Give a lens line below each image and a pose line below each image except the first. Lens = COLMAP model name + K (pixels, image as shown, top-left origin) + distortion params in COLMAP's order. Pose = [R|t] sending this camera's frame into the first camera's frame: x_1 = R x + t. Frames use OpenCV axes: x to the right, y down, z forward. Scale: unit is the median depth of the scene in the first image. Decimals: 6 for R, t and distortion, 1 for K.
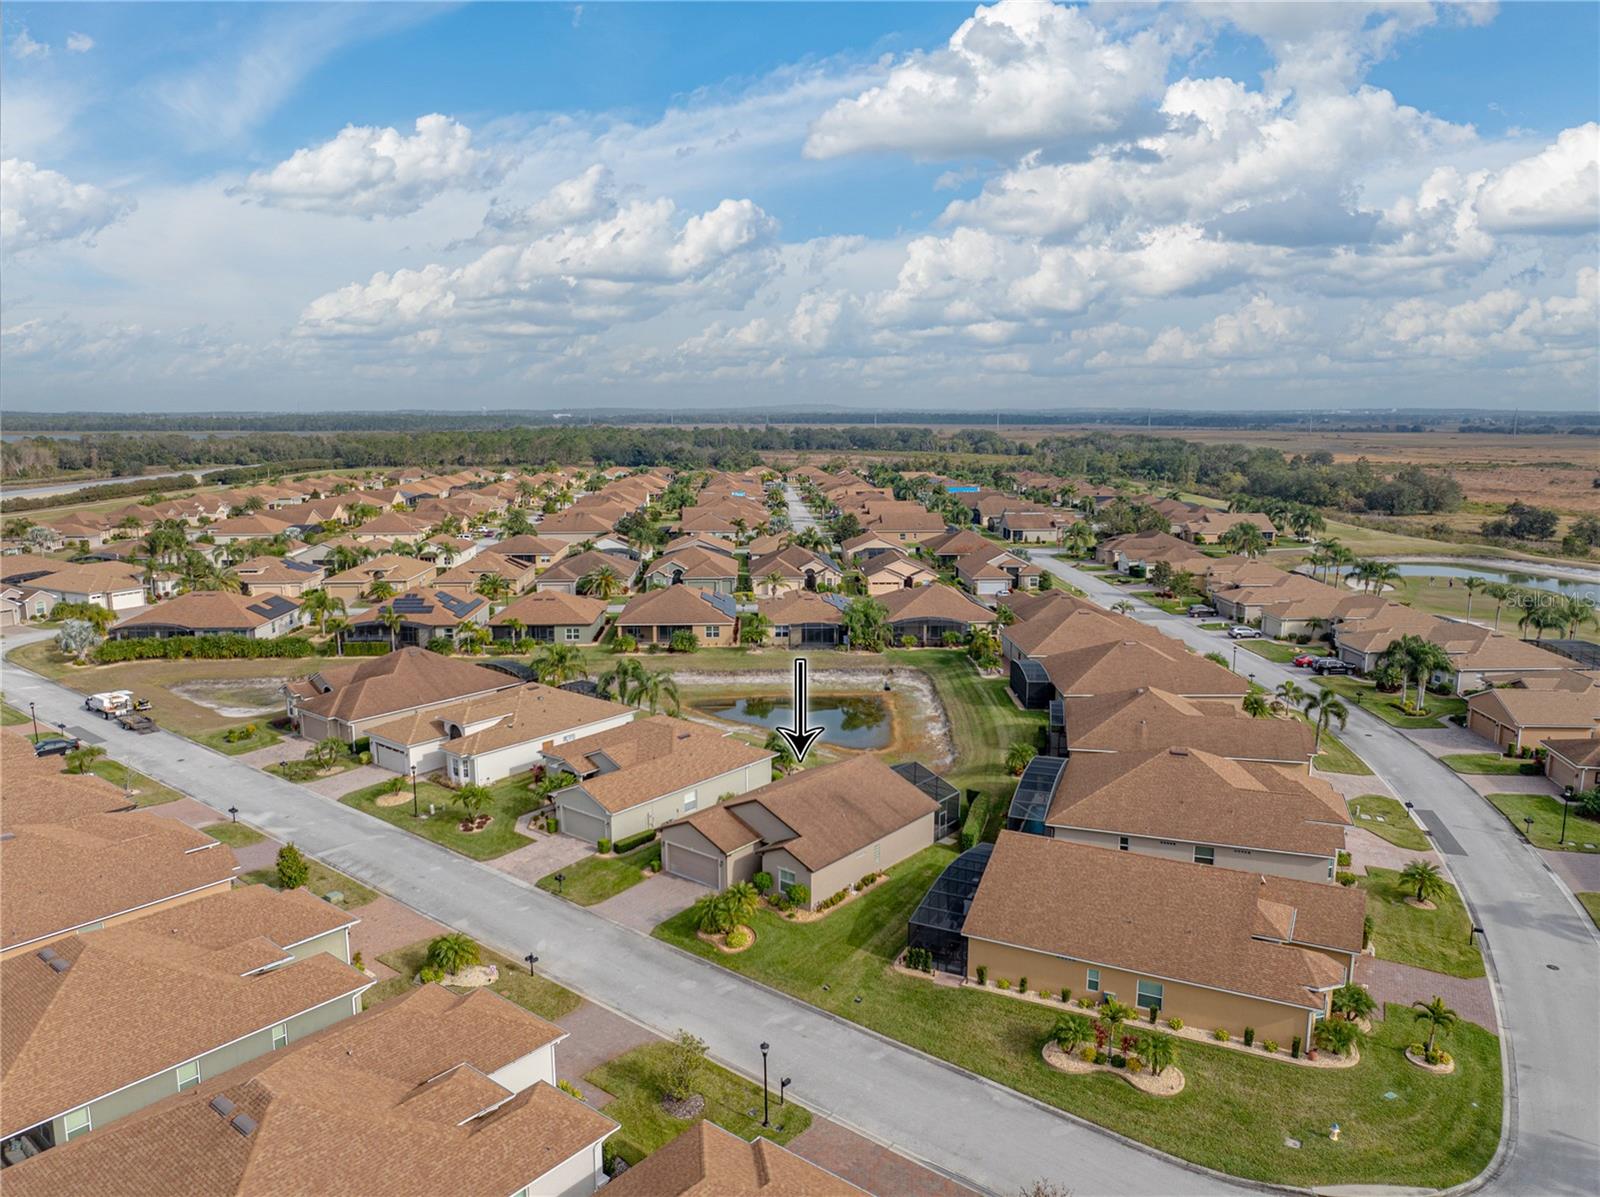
lens RADIAL K [[1123.2, 0, 794.5], [0, 1123.2, 595.0], [0, 0, 1]] dist [-0.028692, 0.007331]
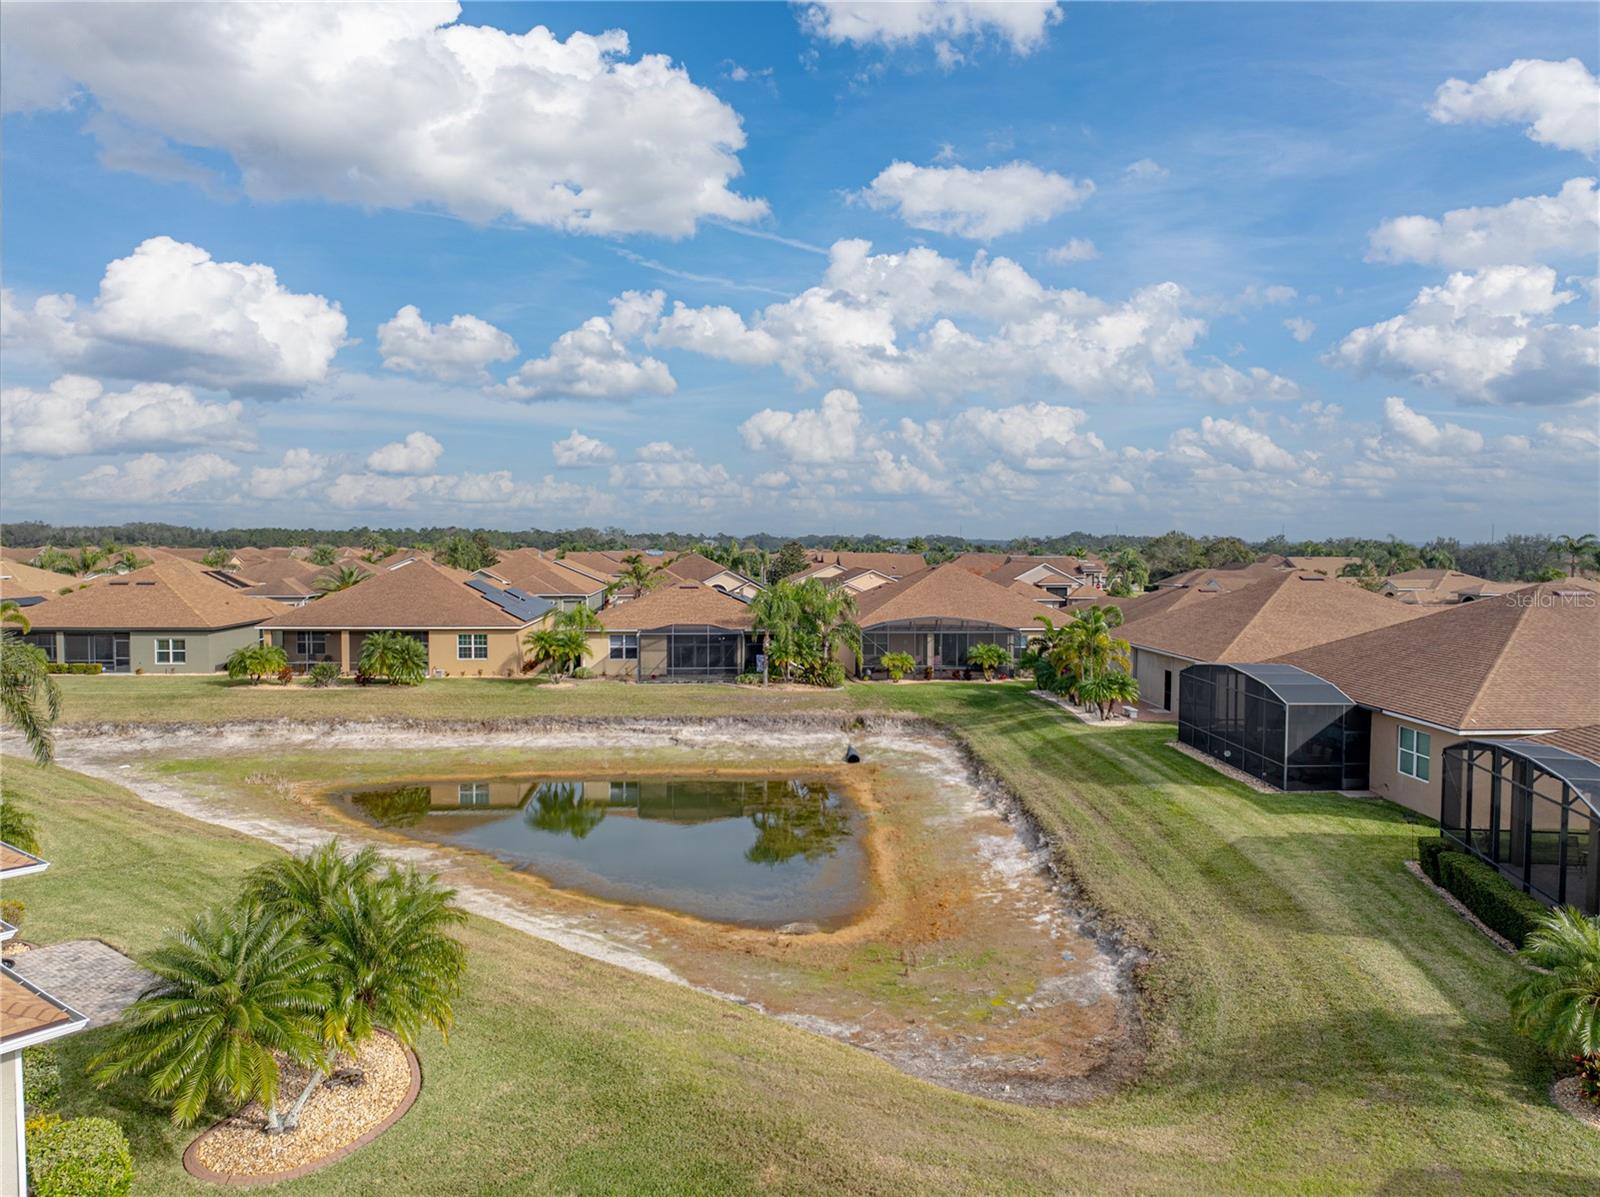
lens RADIAL K [[1123.2, 0, 794.5], [0, 1123.2, 595.0], [0, 0, 1]] dist [-0.028692, 0.007331]
pose [[0.999320, 0.005115, 0.036521, 0.044685], [-0.000789, 0.993070, -0.117518, 0.069770], [-0.036869, 0.117409, 0.992399, 0.567214]]
